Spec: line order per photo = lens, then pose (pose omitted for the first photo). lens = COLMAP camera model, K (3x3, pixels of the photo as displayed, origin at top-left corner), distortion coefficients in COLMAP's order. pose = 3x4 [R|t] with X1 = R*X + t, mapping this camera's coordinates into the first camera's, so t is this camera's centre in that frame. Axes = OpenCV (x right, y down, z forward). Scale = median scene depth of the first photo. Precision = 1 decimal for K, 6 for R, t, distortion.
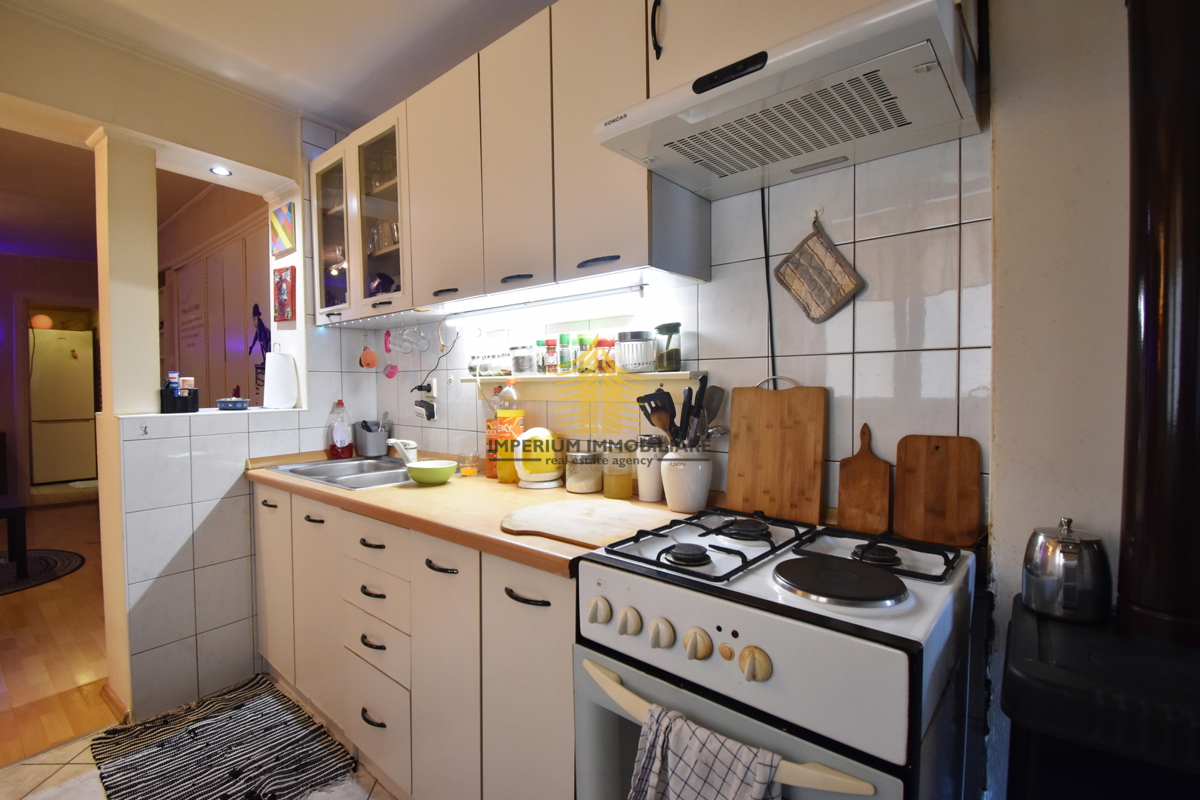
lens RADIAL K [[535.5, 0, 595.6], [0, 535.5, 400.0], [0, 0, 1]] dist [0.022849, -0.025311]
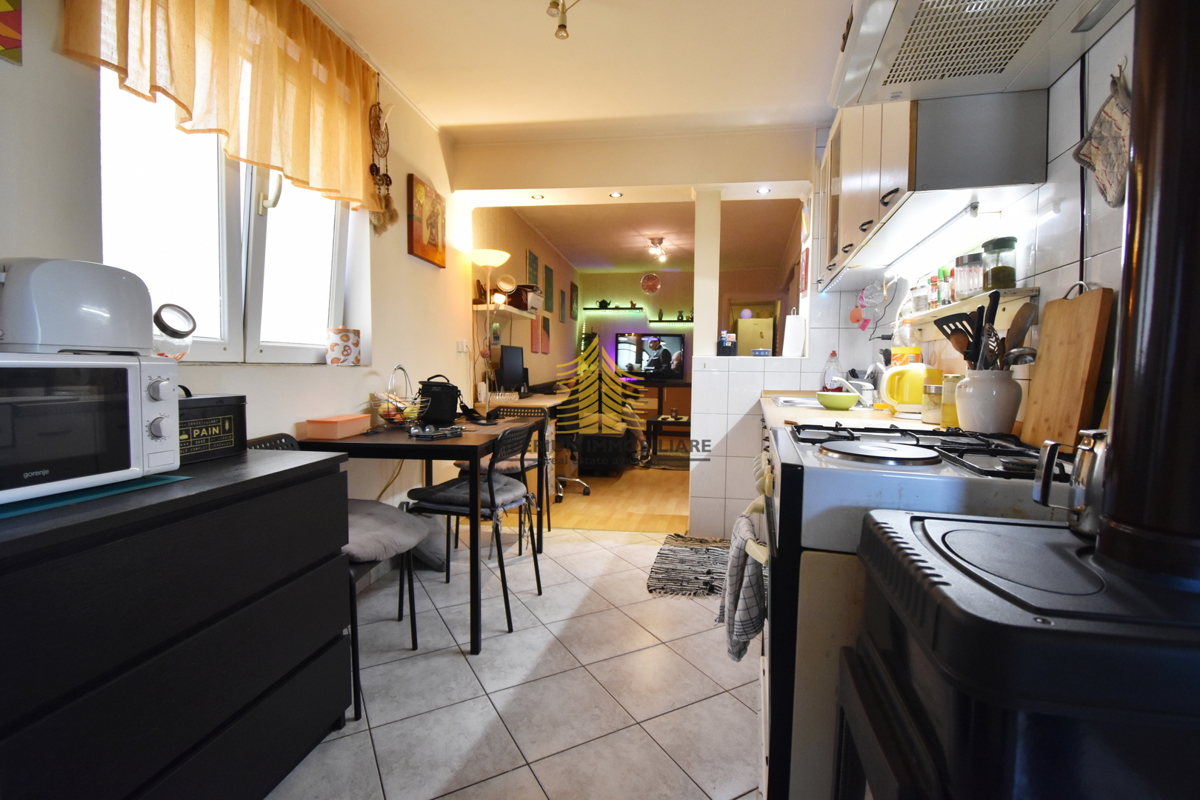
lens RADIAL K [[535.5, 0, 595.6], [0, 535.5, 400.0], [0, 0, 1]] dist [0.022849, -0.025311]
pose [[0.422317, 0.069199, -0.903803, 0.592458], [-0.039009, 0.997545, 0.058149, 0.089033], [0.905608, 0.010699, 0.423980, -0.010104]]
